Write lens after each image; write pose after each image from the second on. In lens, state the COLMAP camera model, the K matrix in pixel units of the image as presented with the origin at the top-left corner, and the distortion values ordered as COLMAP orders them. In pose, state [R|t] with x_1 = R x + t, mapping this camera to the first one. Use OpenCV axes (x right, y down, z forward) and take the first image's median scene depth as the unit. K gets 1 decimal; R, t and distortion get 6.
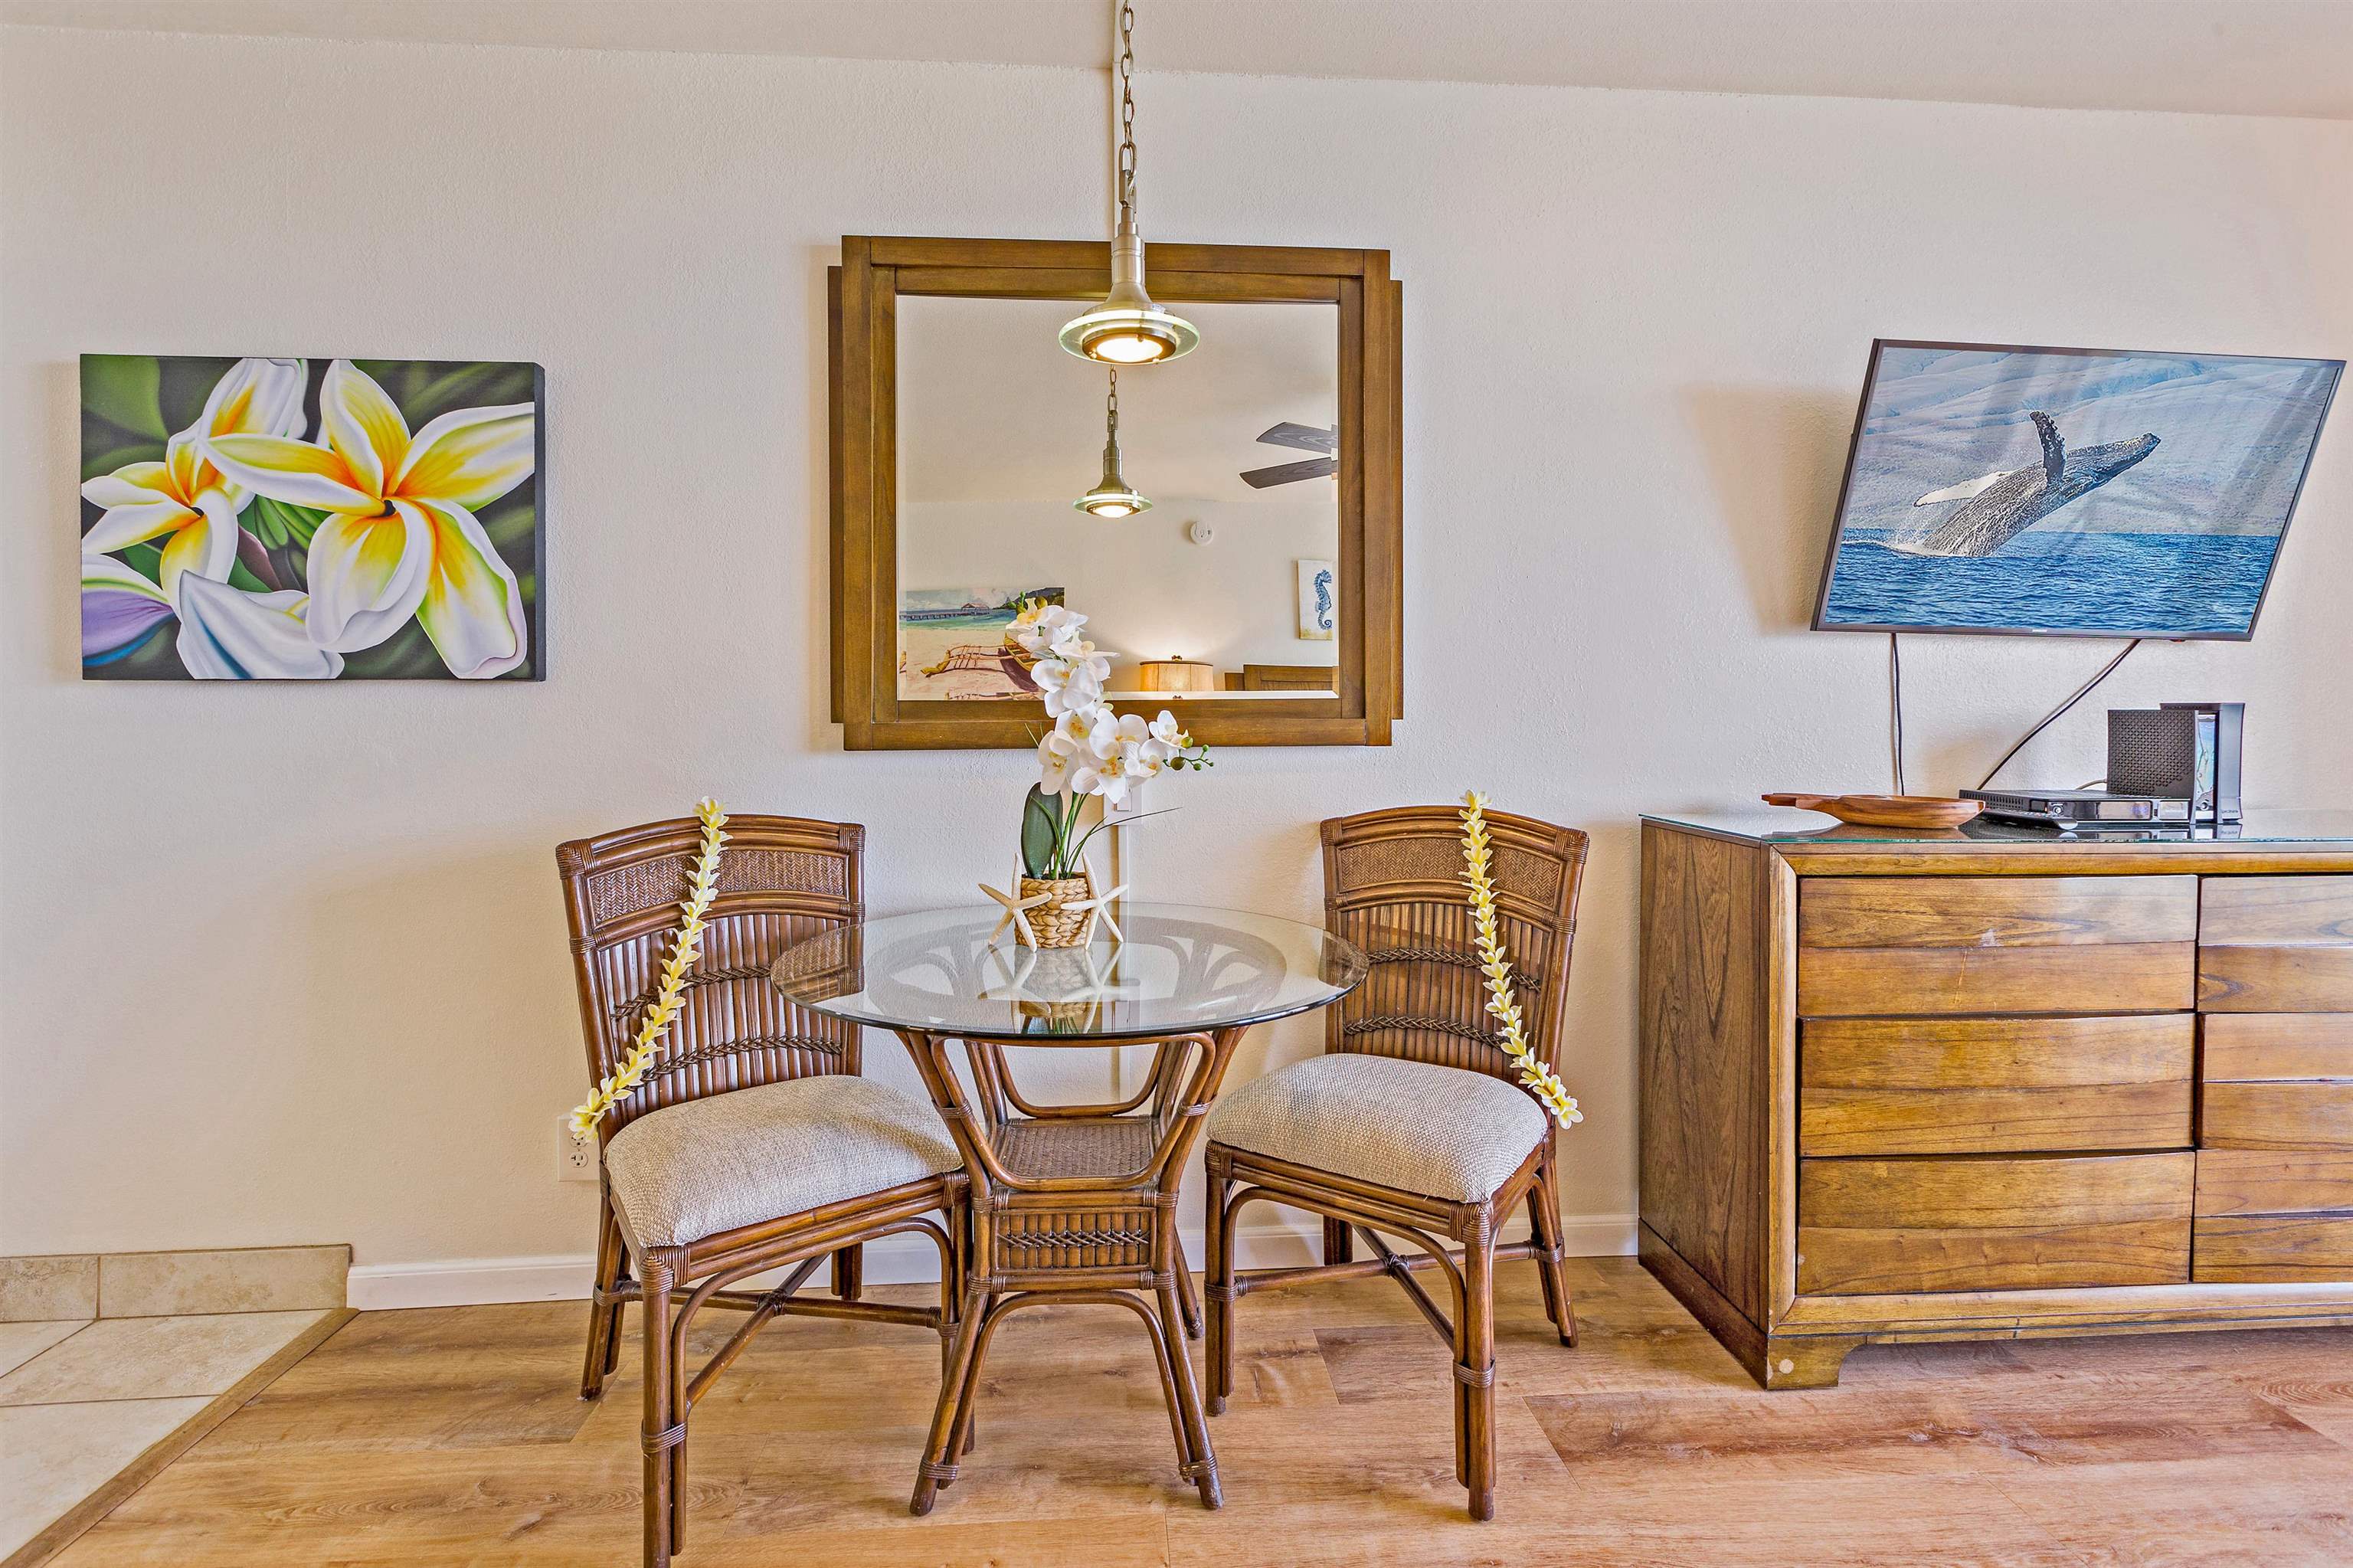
lens RADIAL K [[1091.8, 0, 1165.0], [0, 1091.8, 726.6], [0, 0, 1]] dist [-0.001127, -0.000495]
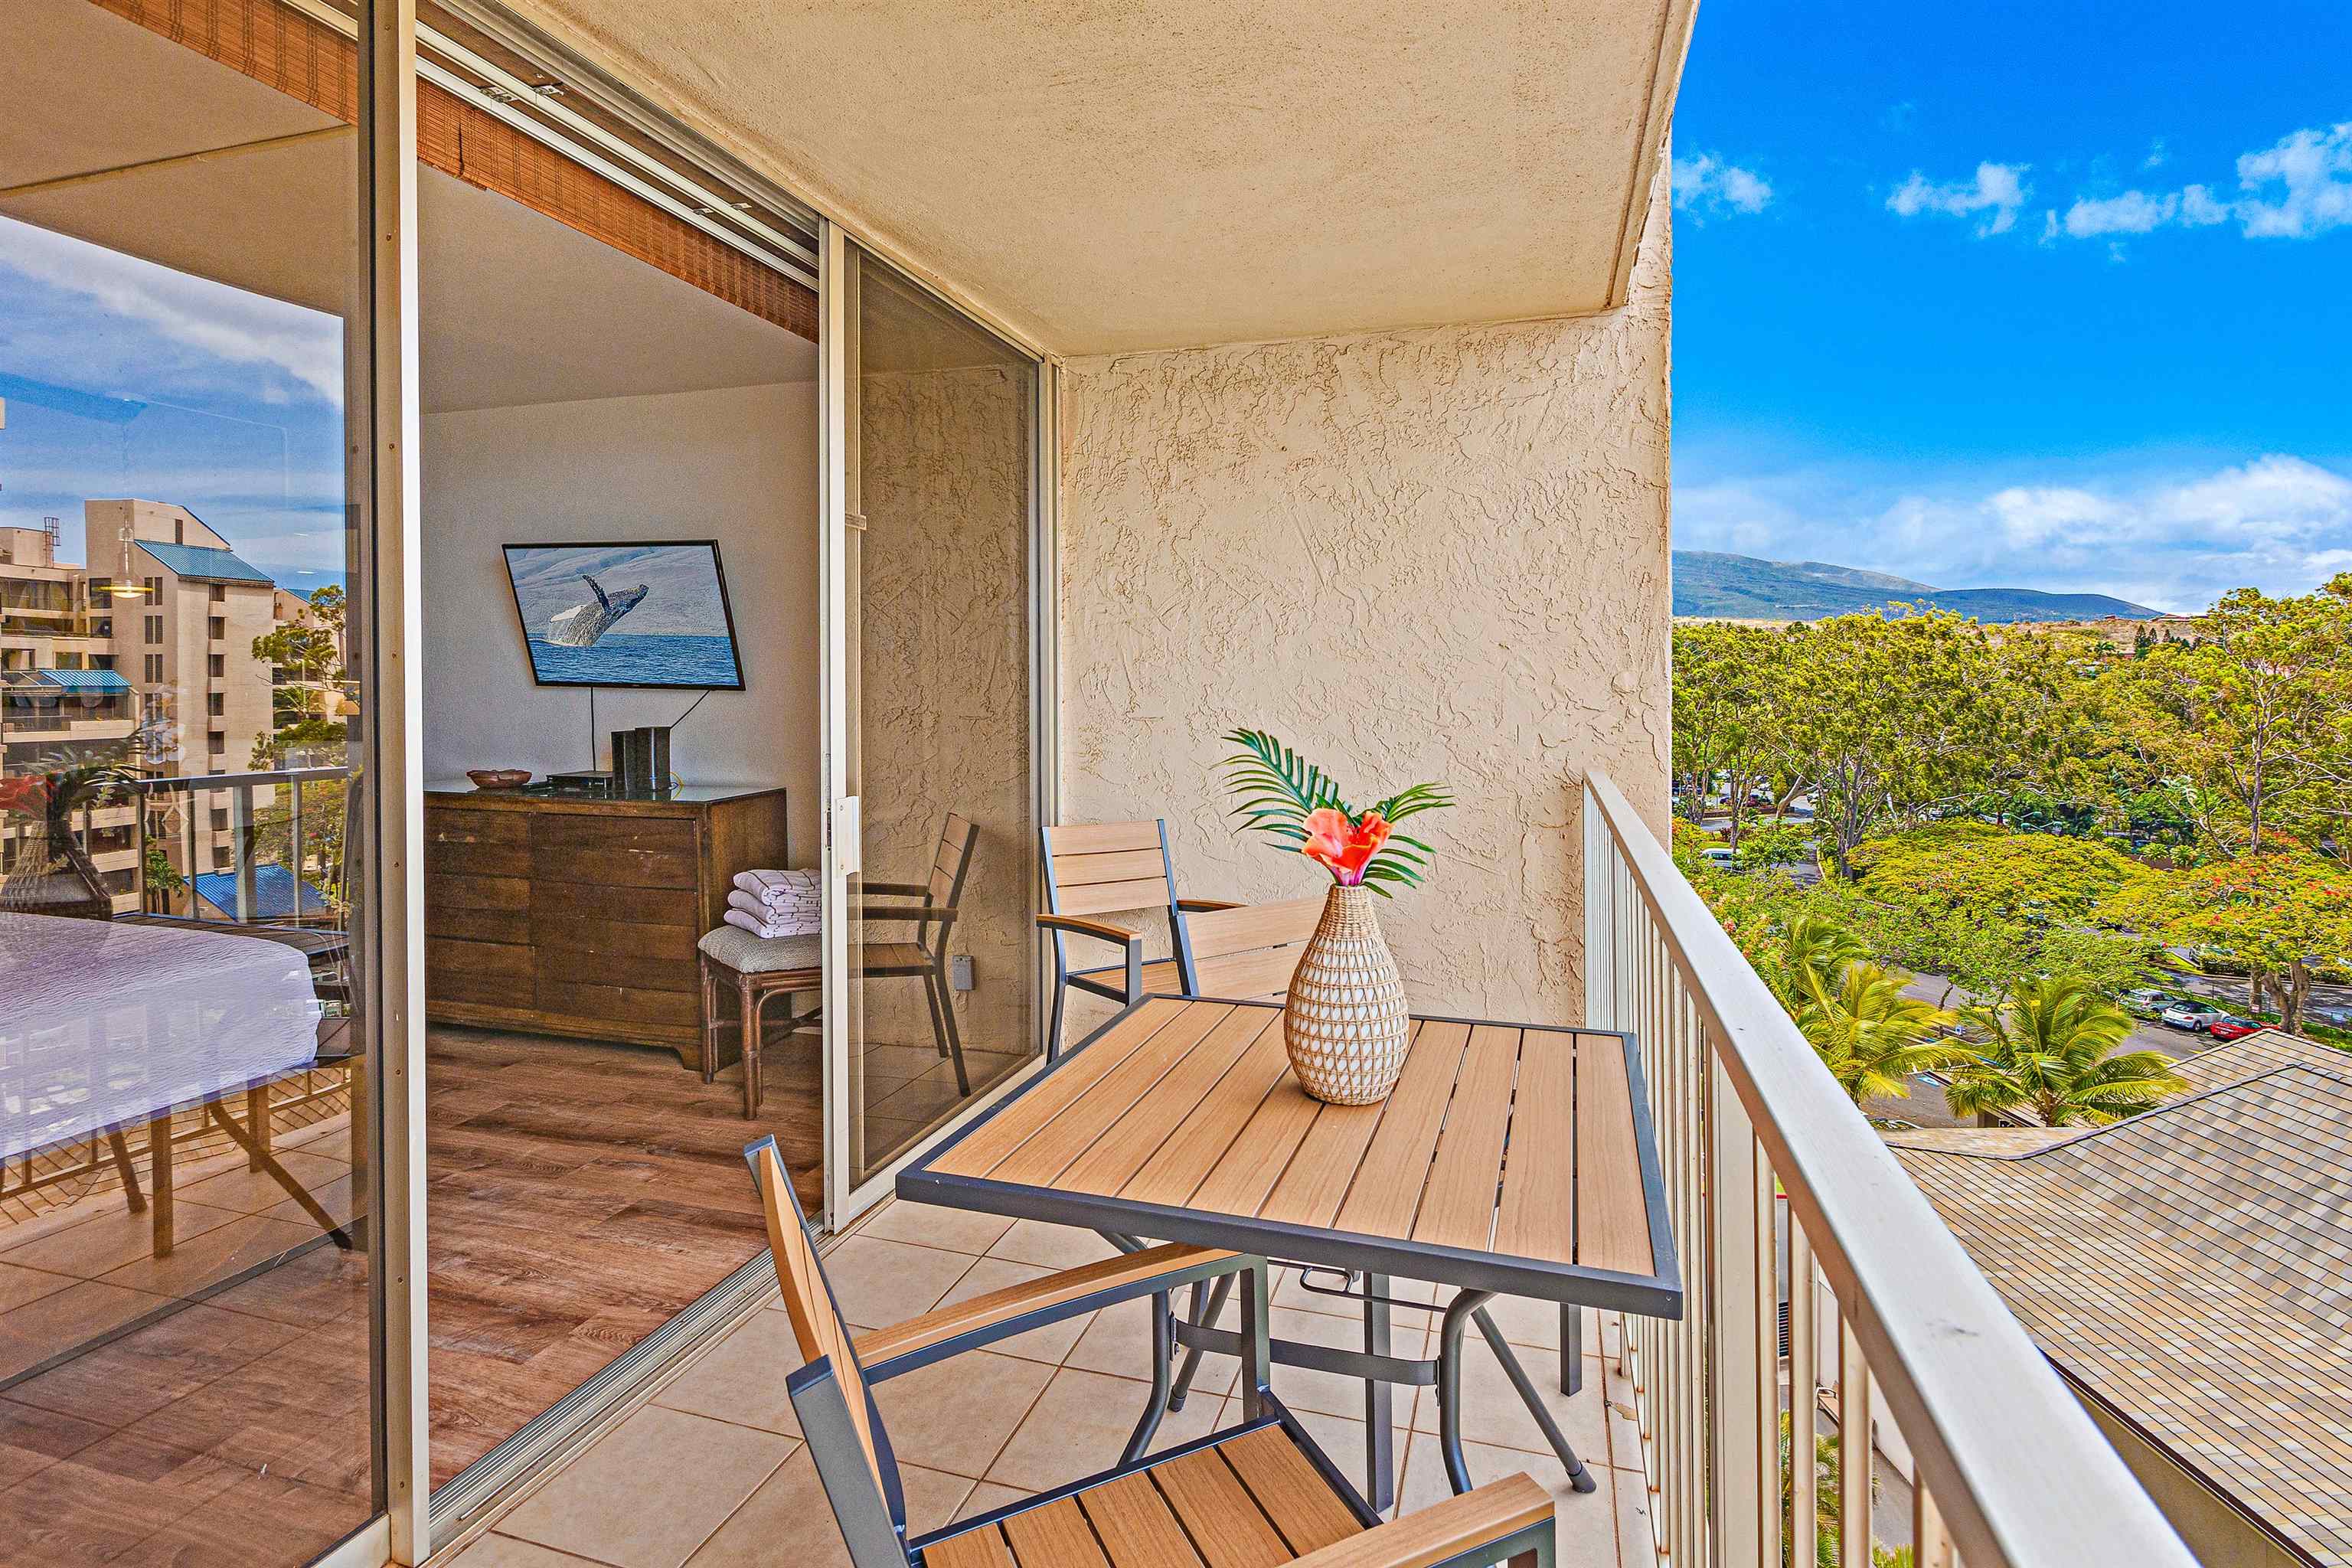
lens RADIAL K [[1205.7, 0, 1220.8], [0, 1205.7, 698.2], [0, 0, 1]] dist [0.000759, -0.000273]
pose [[0.932015, 0.008032, -0.362332, 2.801965], [-0.005447, 0.999952, 0.008155, -0.102124], [0.362380, -0.005627, 0.932014, -0.614655]]
